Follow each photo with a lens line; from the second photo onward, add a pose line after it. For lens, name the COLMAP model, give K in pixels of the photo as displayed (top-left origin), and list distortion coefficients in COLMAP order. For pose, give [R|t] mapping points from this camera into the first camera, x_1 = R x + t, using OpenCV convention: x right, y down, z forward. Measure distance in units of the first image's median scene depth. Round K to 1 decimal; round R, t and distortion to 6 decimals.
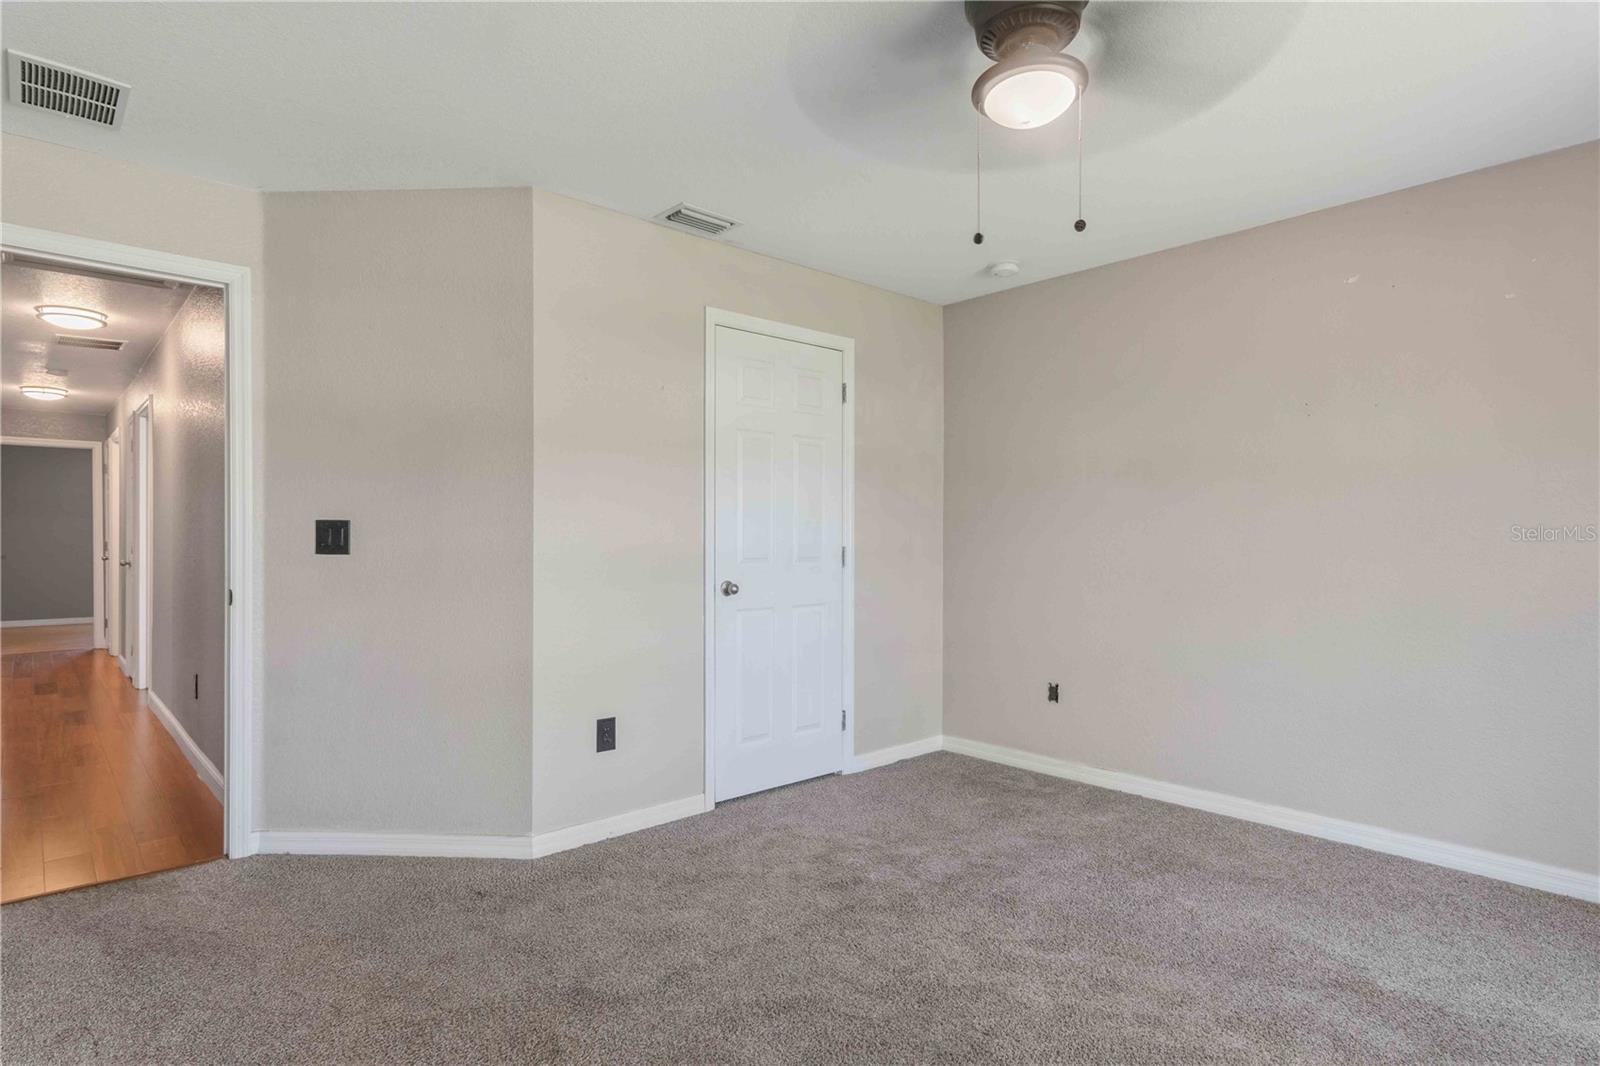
lens RADIAL K [[850.6, 0, 797.8], [0, 850.6, 524.3], [0, 0, 1]] dist [0.005504, 0.001000]
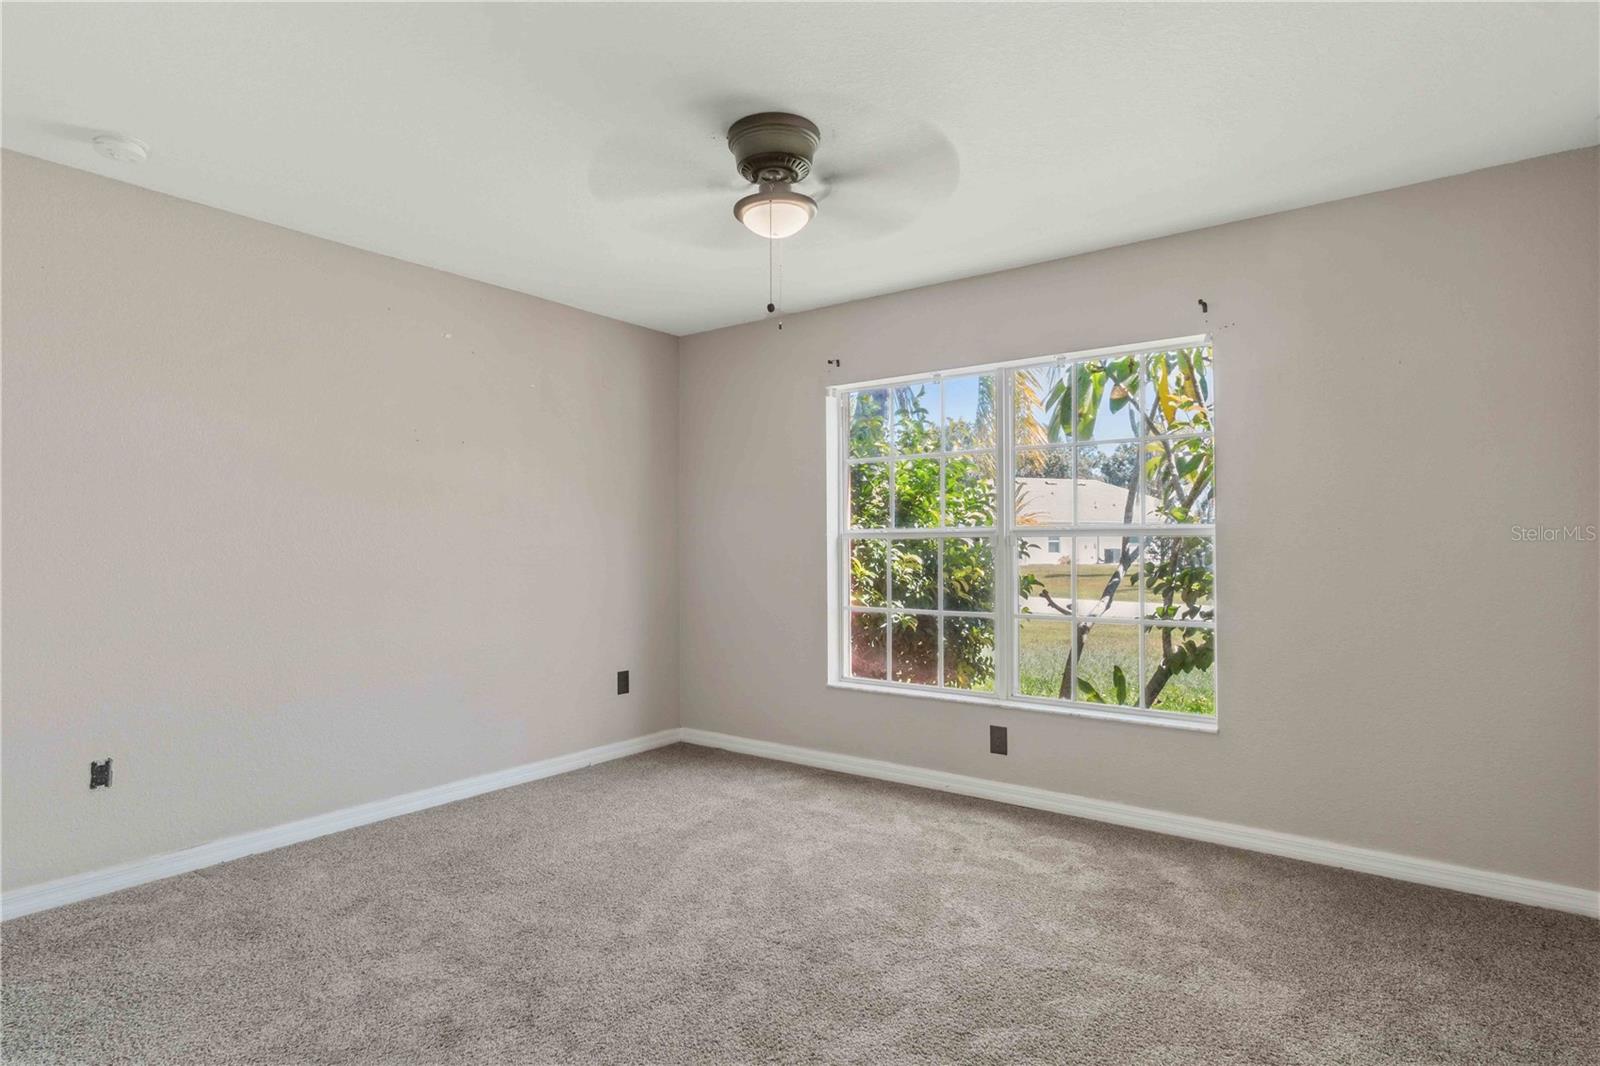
lens RADIAL K [[850.6, 0, 797.8], [0, 850.6, 524.3], [0, 0, 1]] dist [0.005504, 0.001000]
pose [[-0.187829, 0.022895, 0.981935, -0.648051], [-0.012844, 0.999586, -0.025764, 0.007557], [-0.982118, -0.017451, -0.187457, 0.762984]]
